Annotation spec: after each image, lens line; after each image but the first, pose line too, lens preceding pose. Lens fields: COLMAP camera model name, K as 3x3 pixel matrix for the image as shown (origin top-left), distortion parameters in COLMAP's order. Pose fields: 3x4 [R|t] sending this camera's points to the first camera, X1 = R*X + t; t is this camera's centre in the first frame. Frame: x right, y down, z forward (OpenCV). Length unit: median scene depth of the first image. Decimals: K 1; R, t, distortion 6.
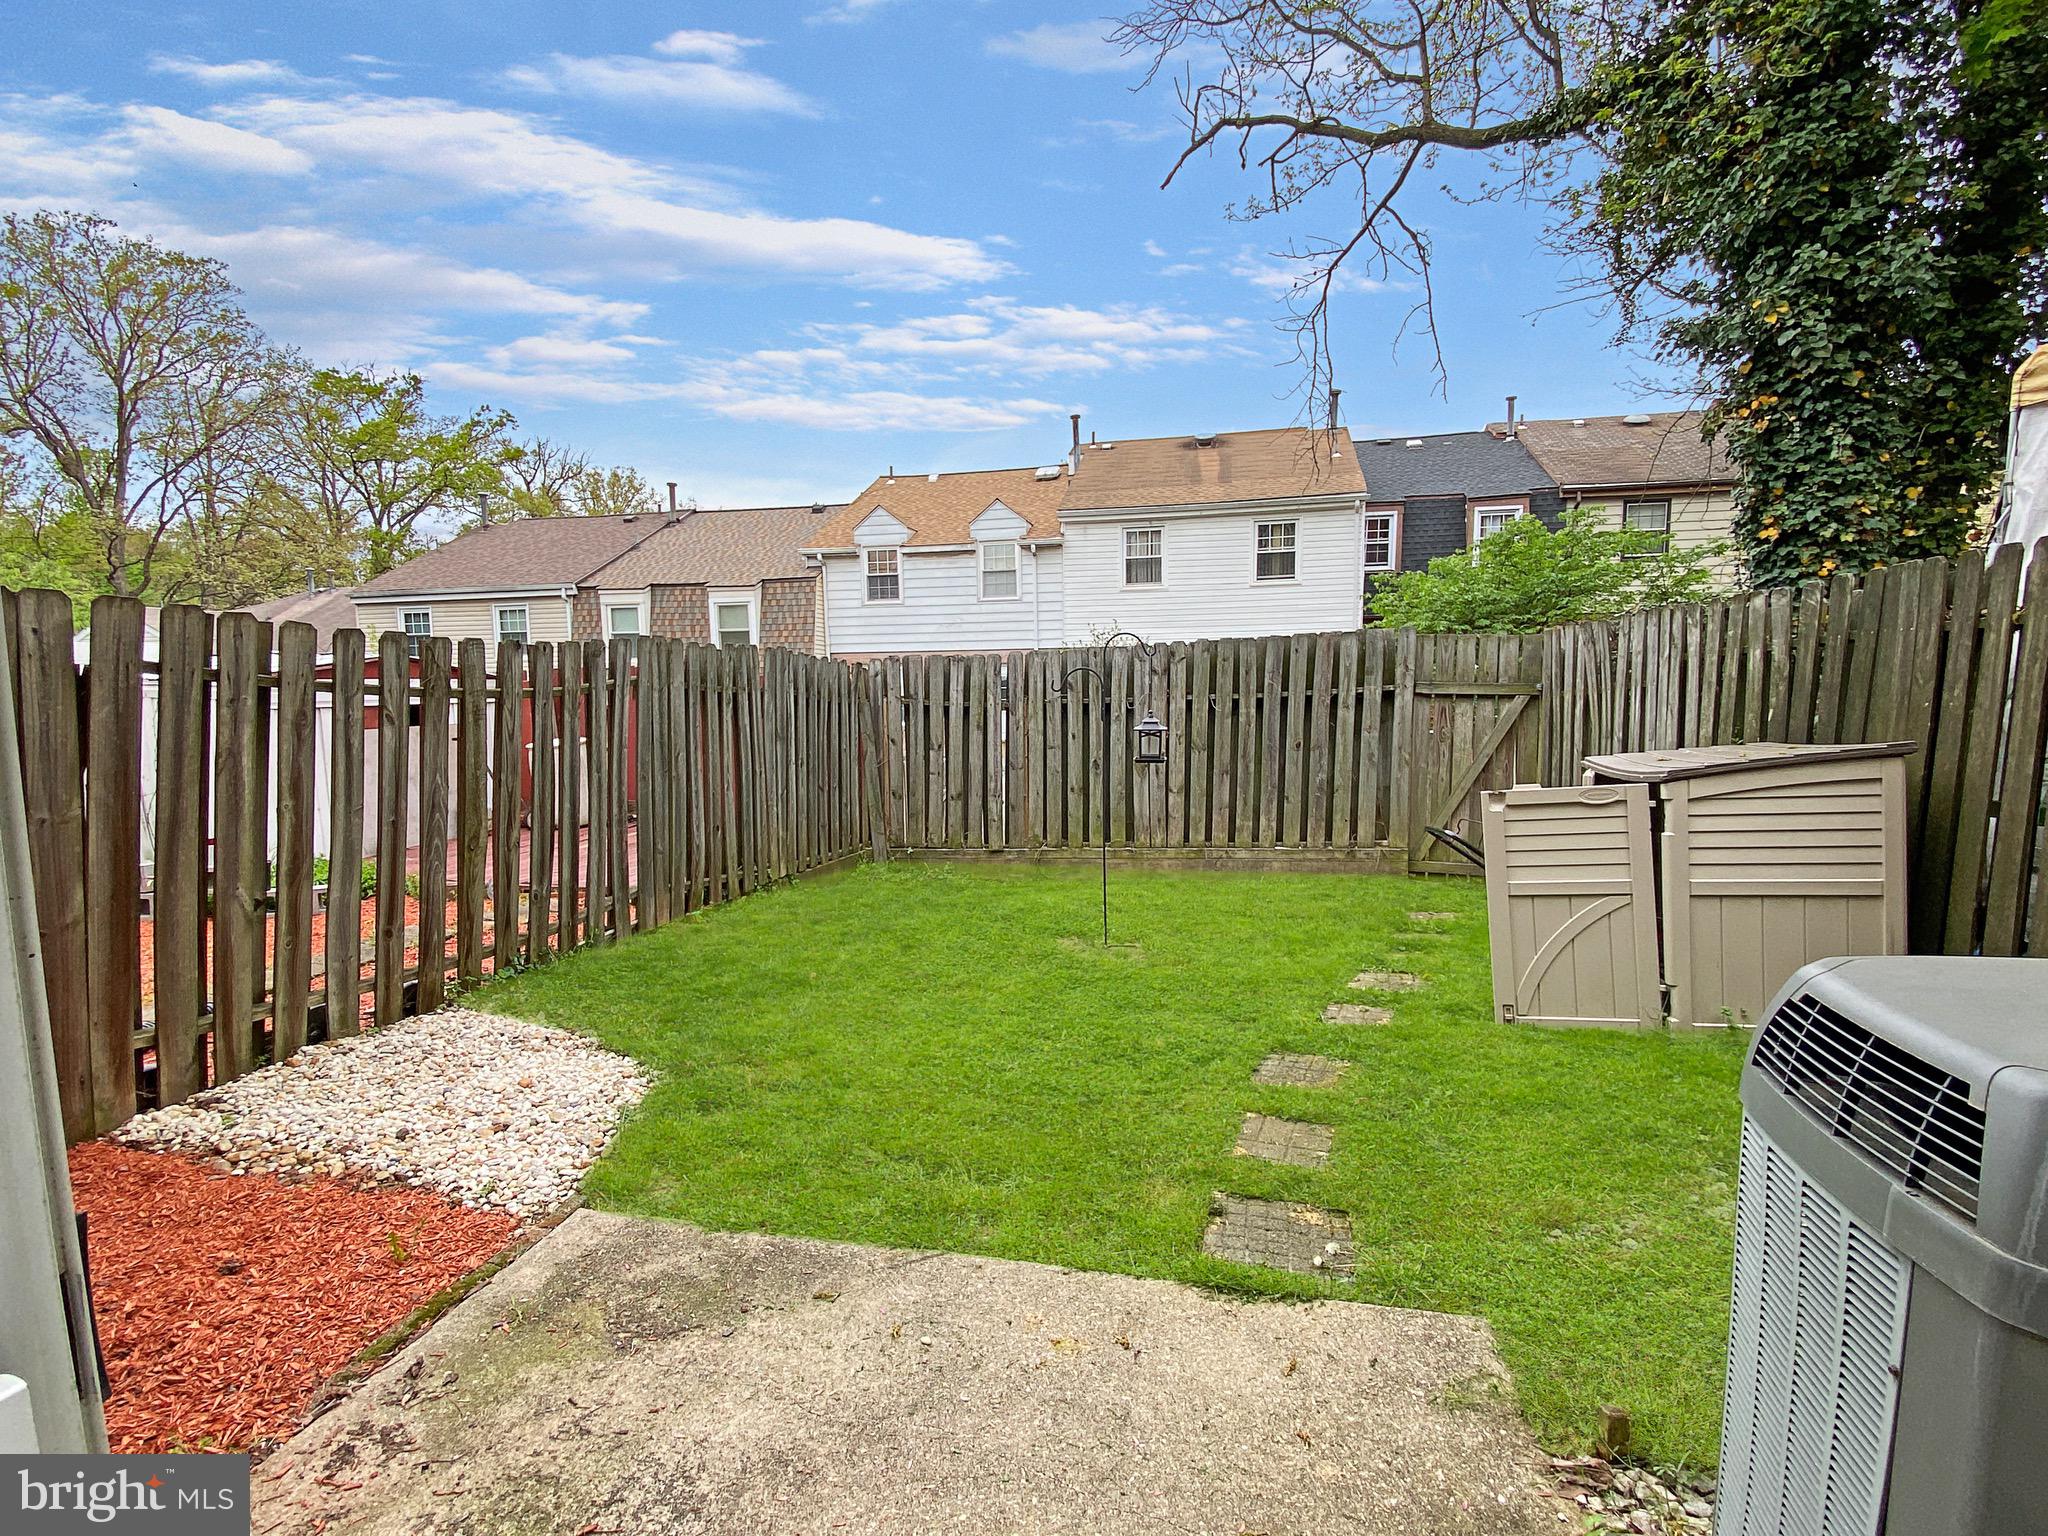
lens RADIAL K [[1003.8, 0, 1075.6], [0, 1003.8, 773.6], [0, 0, 1]] dist [0.047434, -0.022483]
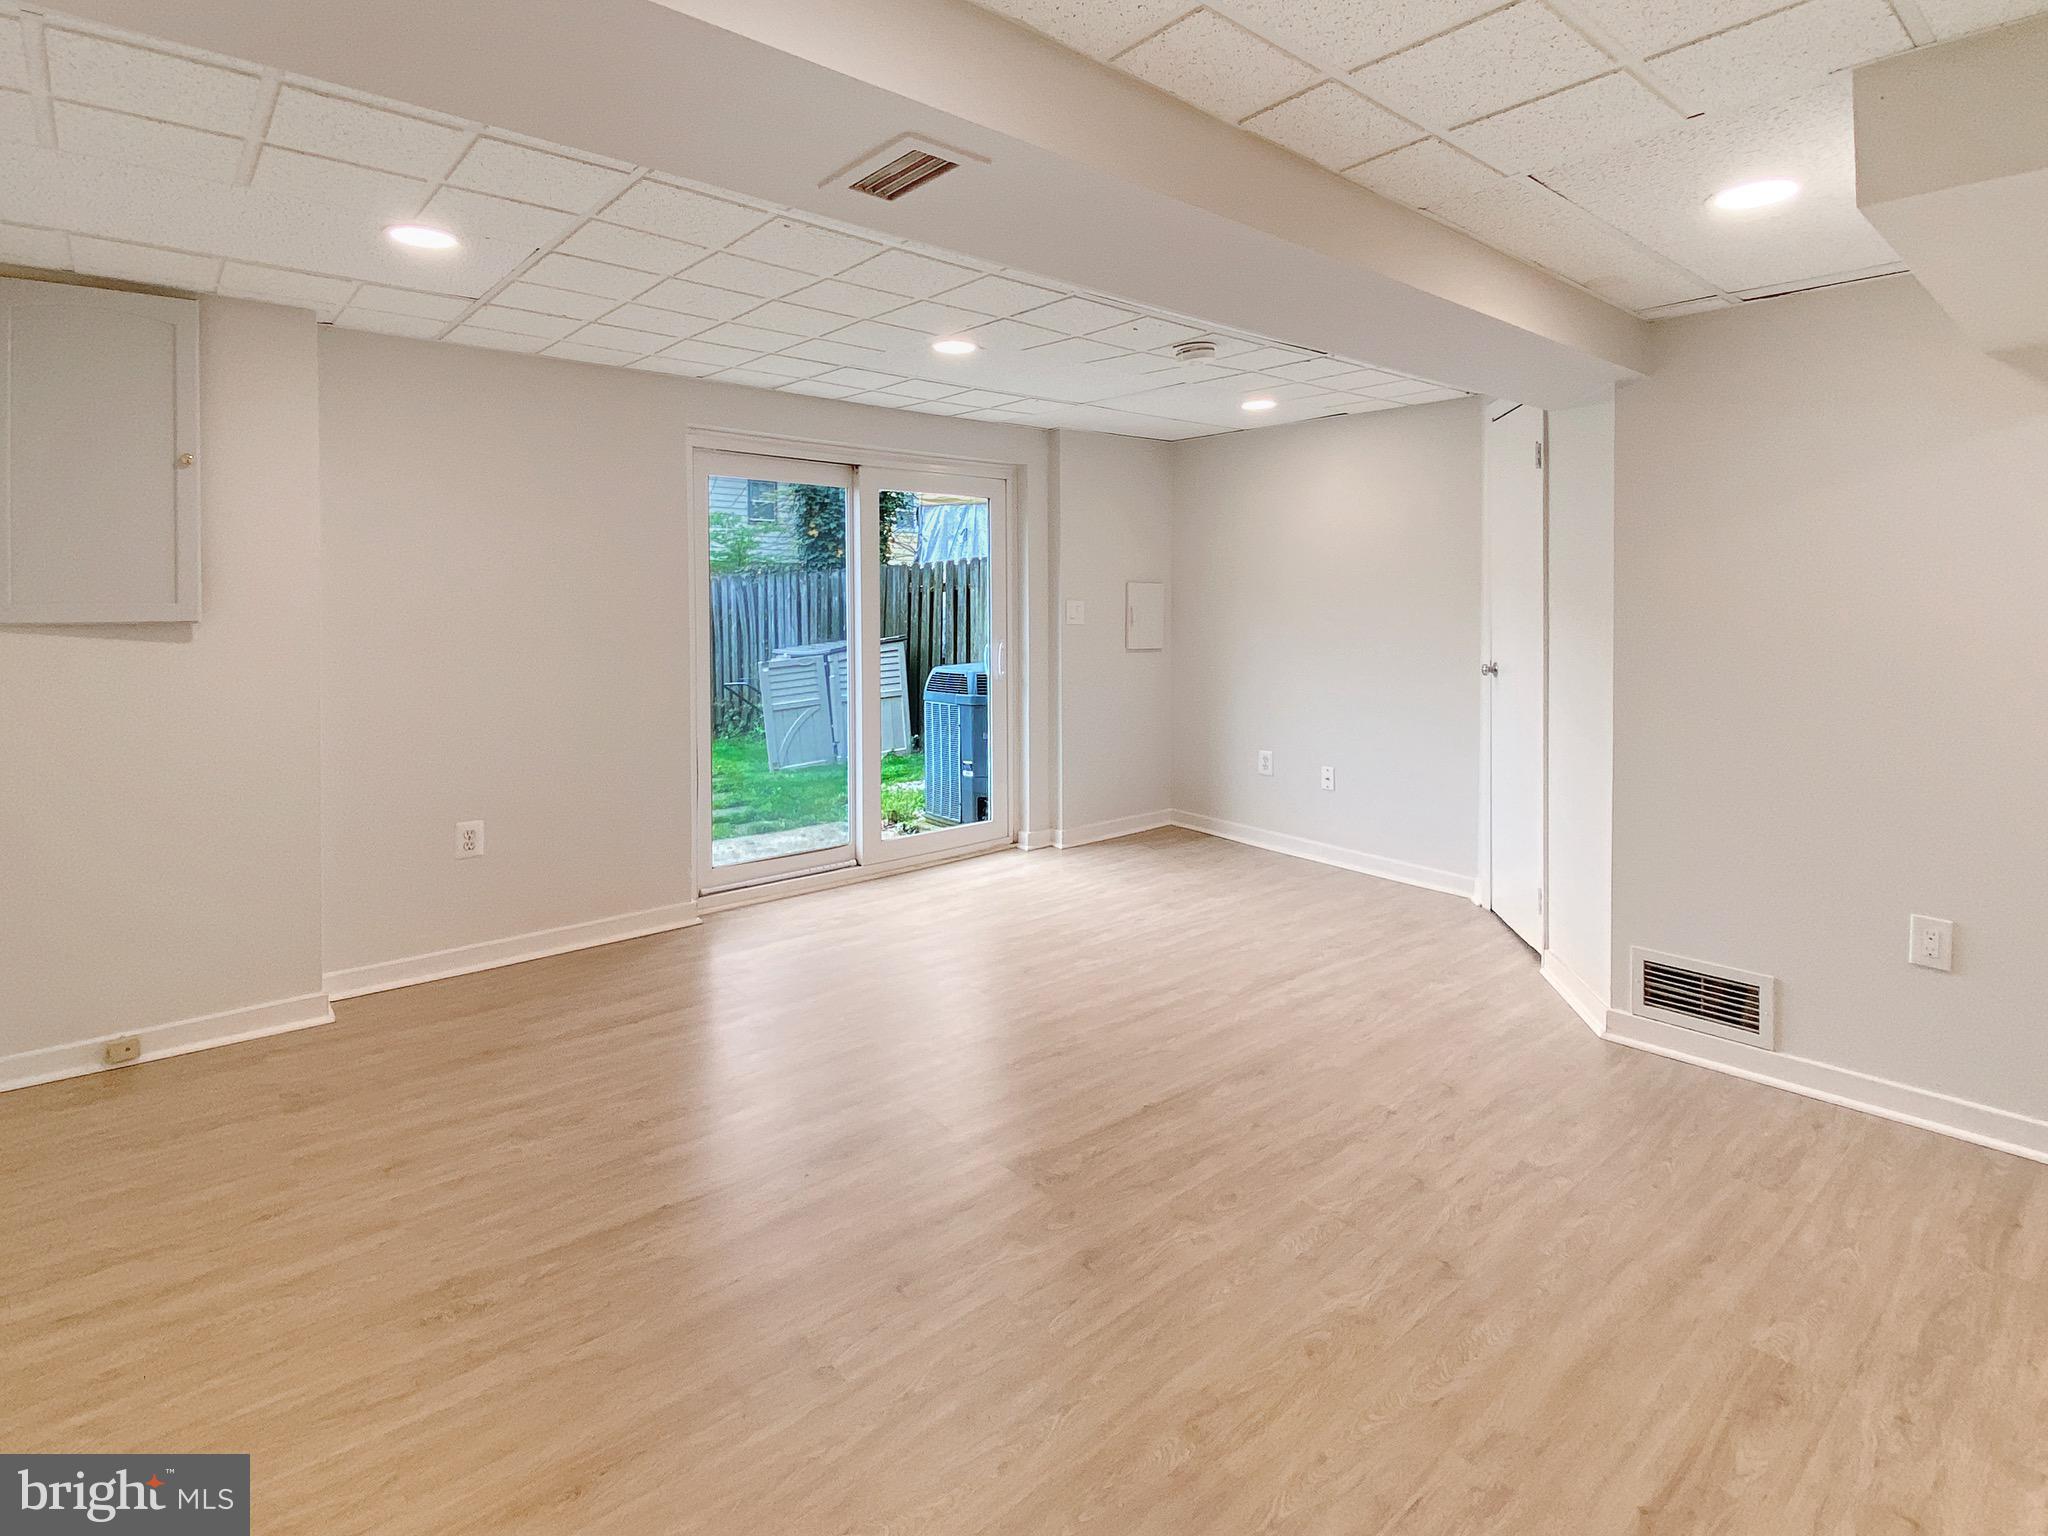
lens RADIAL K [[1003.8, 0, 1075.6], [0, 1003.8, 773.6], [0, 0, 1]] dist [0.047434, -0.022483]
pose [[0.594517, -0.121960, 0.794780, -0.692410], [0.069362, 0.992525, 0.100419, 0.062712], [-0.801086, -0.004574, 0.598532, -0.610349]]
